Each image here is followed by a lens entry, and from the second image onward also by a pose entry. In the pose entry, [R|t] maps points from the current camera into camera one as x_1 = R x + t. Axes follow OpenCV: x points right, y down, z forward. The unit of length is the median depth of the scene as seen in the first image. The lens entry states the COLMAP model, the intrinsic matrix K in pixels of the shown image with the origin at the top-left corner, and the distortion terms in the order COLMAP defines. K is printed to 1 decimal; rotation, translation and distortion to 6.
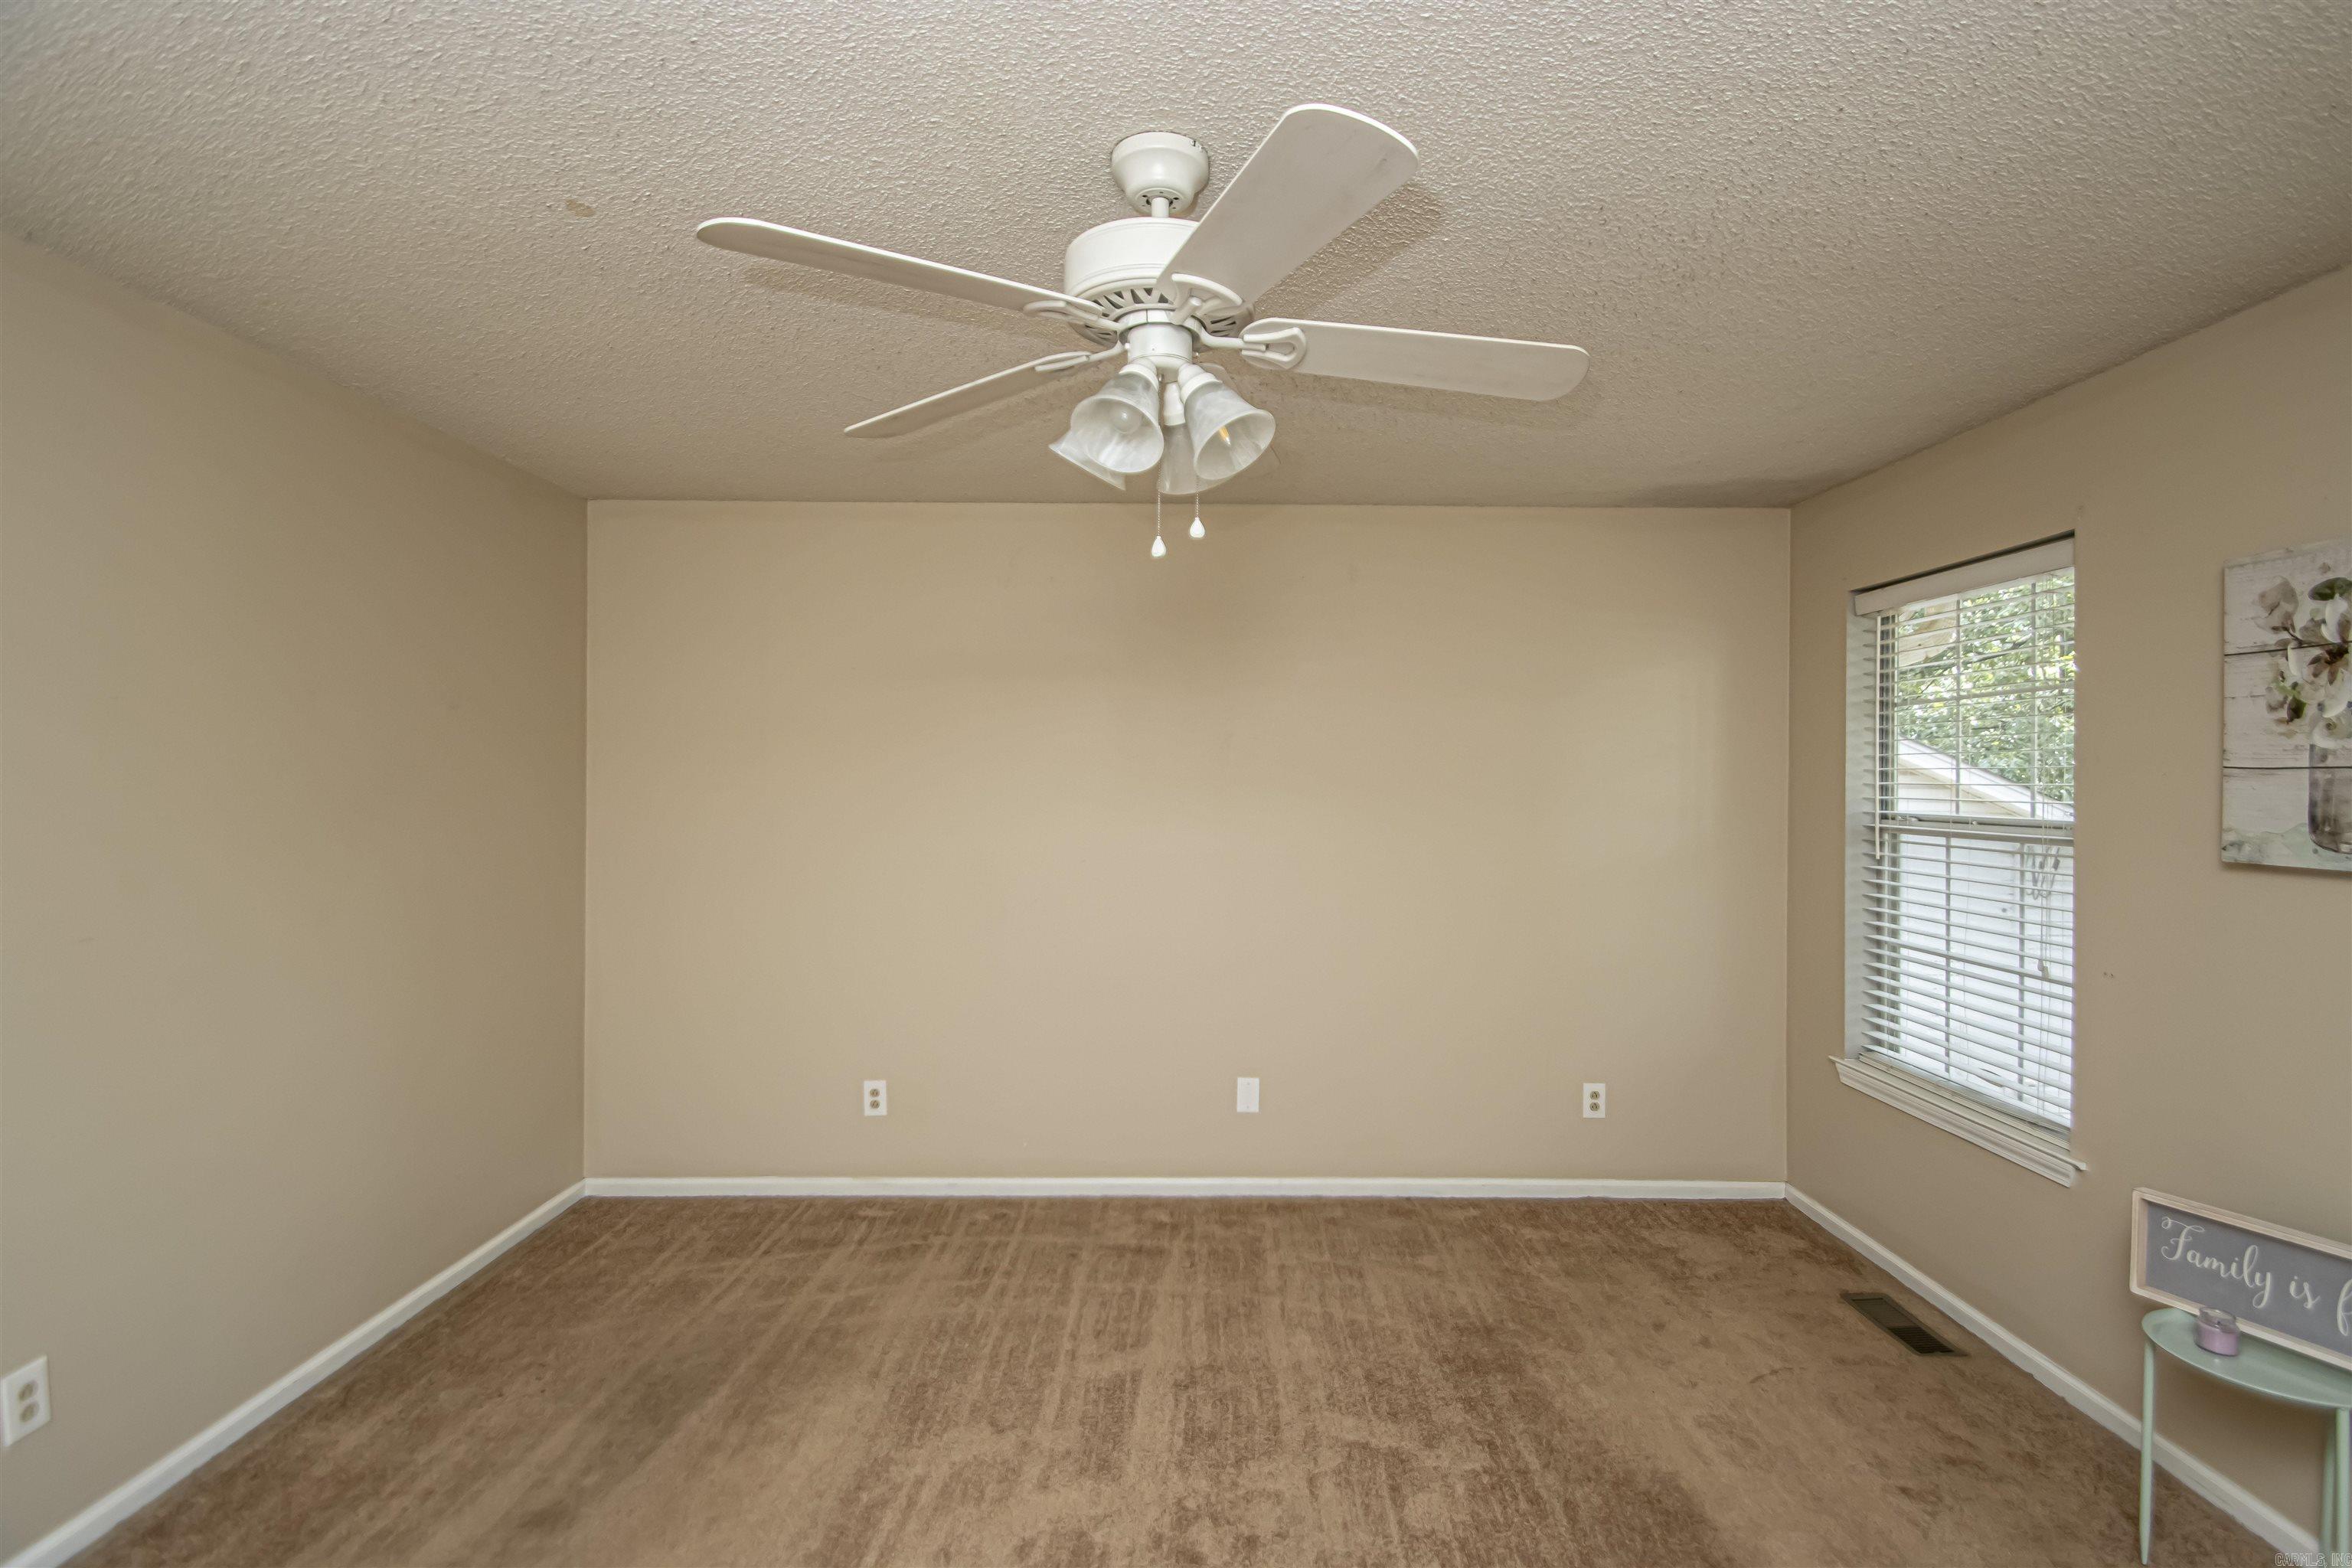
lens RADIAL K [[1093.1, 0, 1195.0], [0, 1093.1, 779.6], [0, 0, 1]] dist [0.022479, -0.020804]
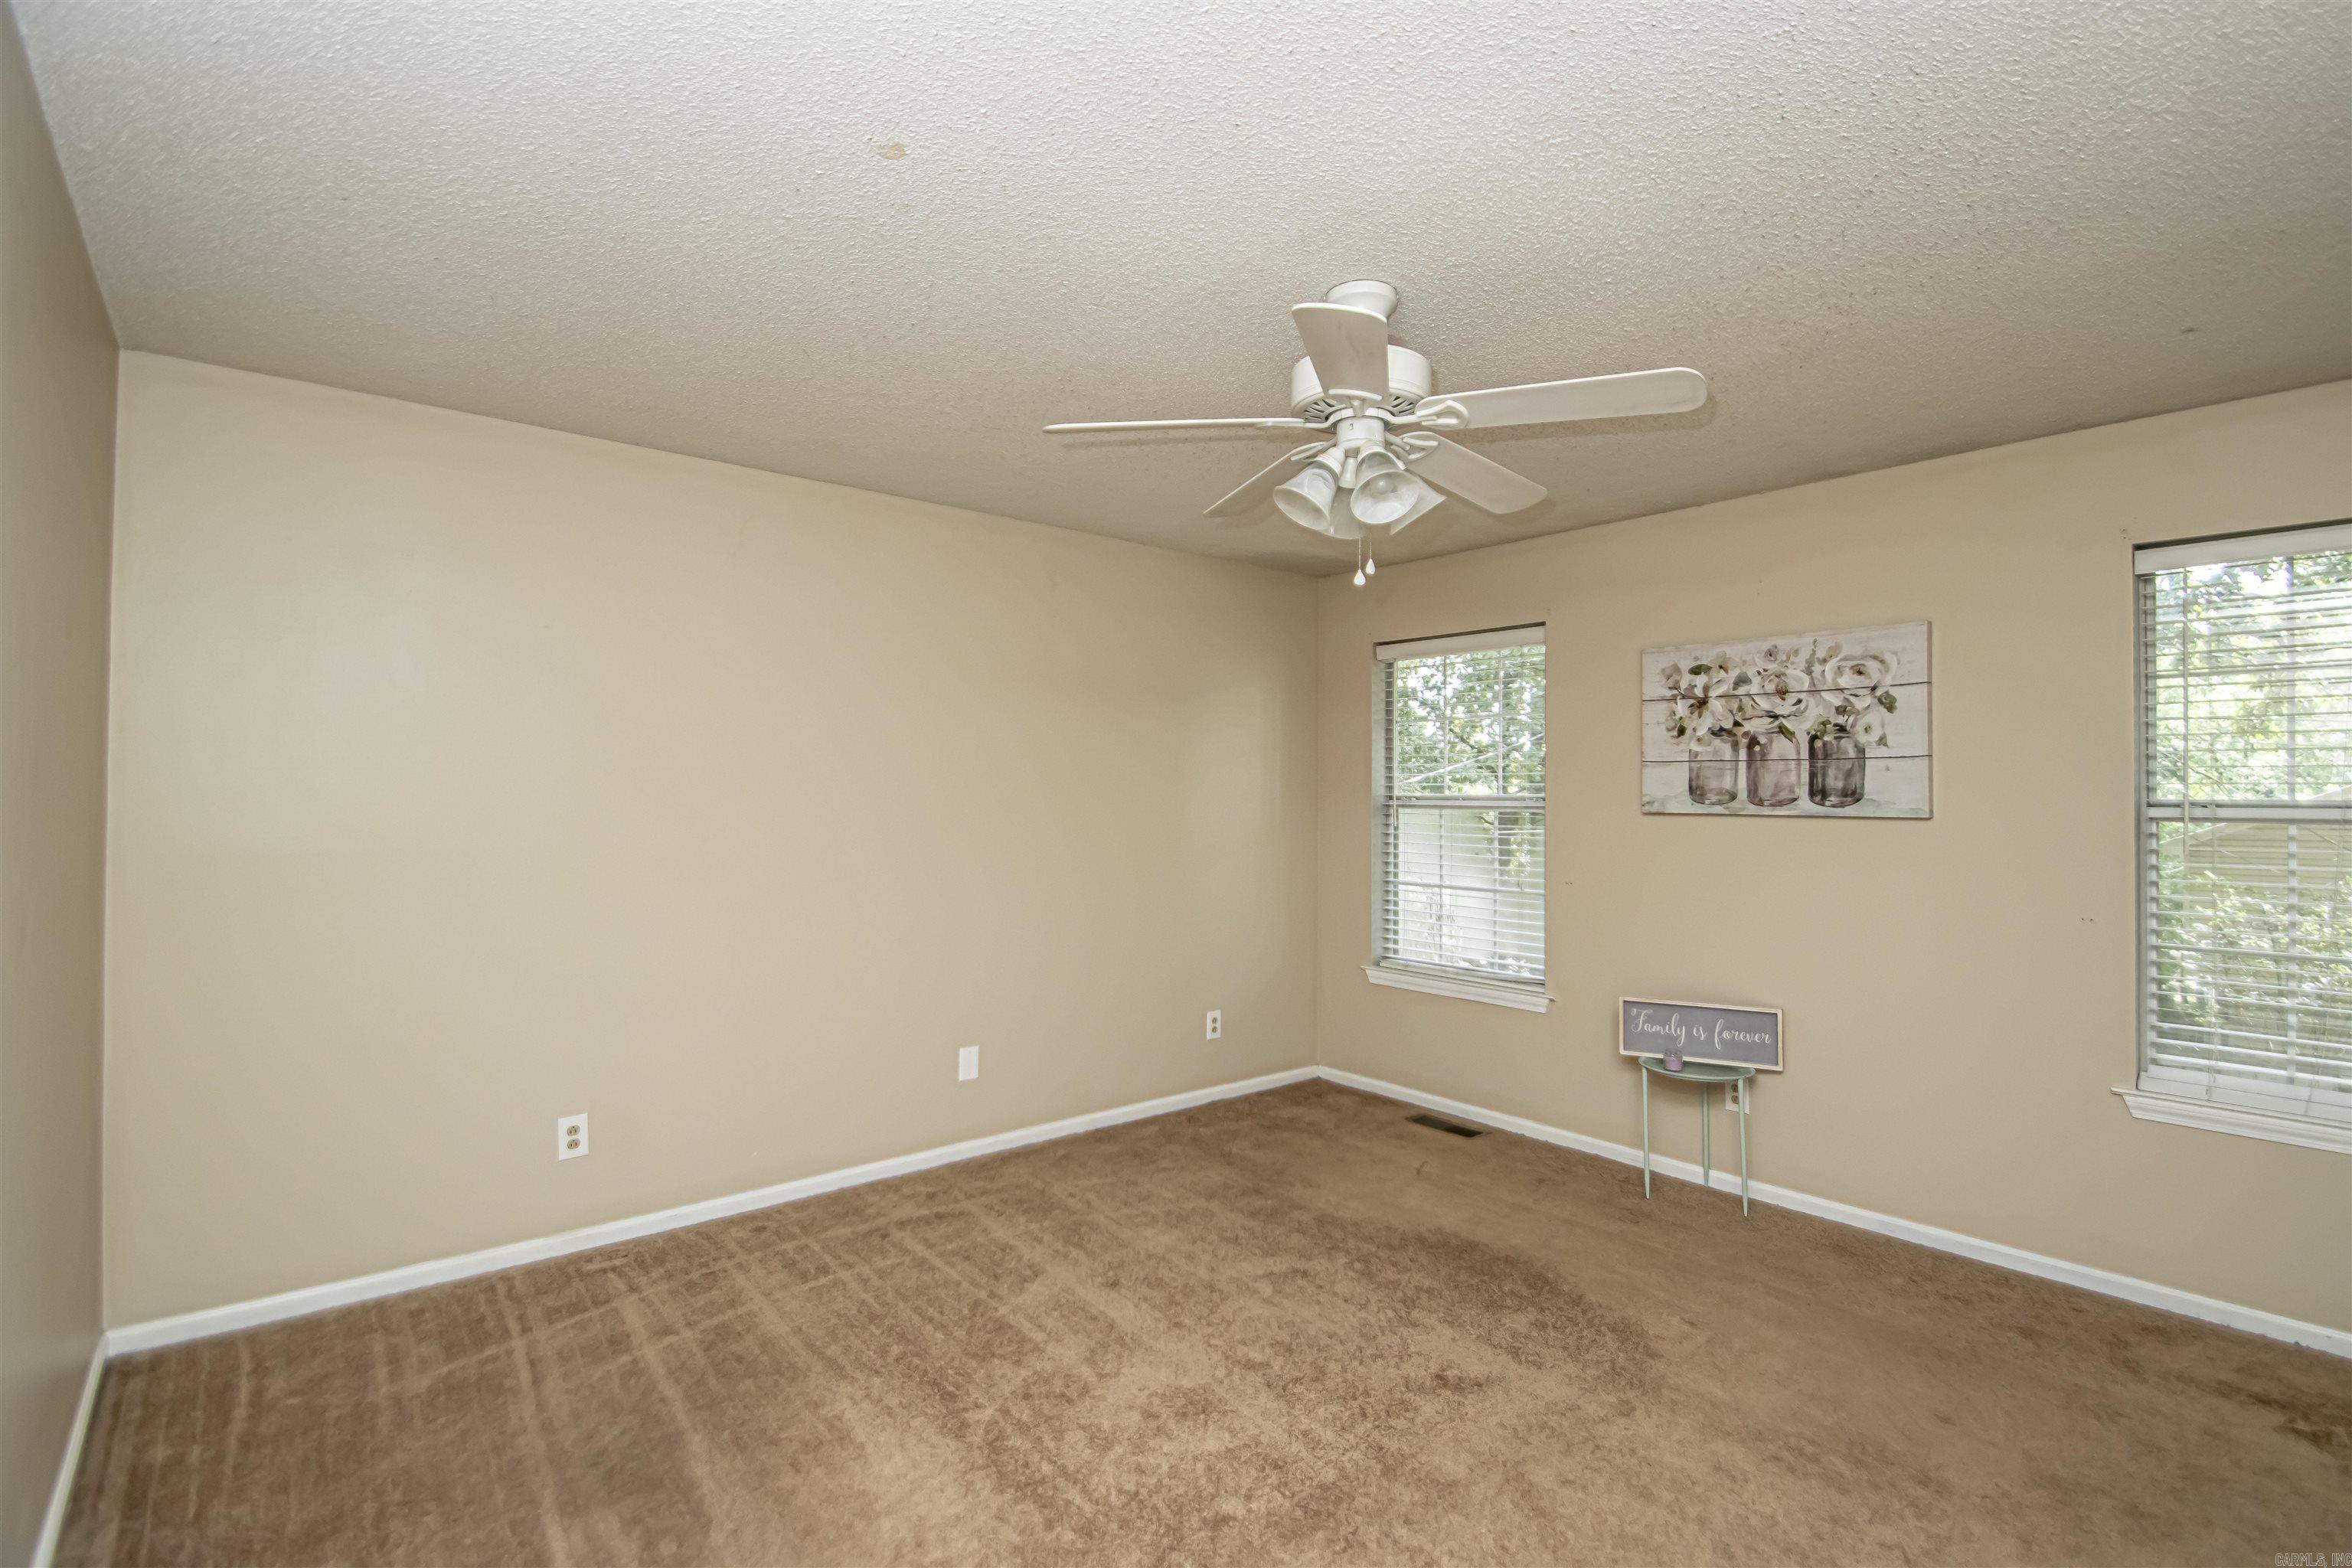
lens RADIAL K [[1093.1, 0, 1195.0], [0, 1093.1, 779.6], [0, 0, 1]] dist [0.022479, -0.020804]
pose [[0.767607, 0.008477, 0.640865, -0.565346], [-0.001171, 0.999929, -0.011824, 0.029081], [-0.640920, 0.008326, 0.767562, 0.046172]]
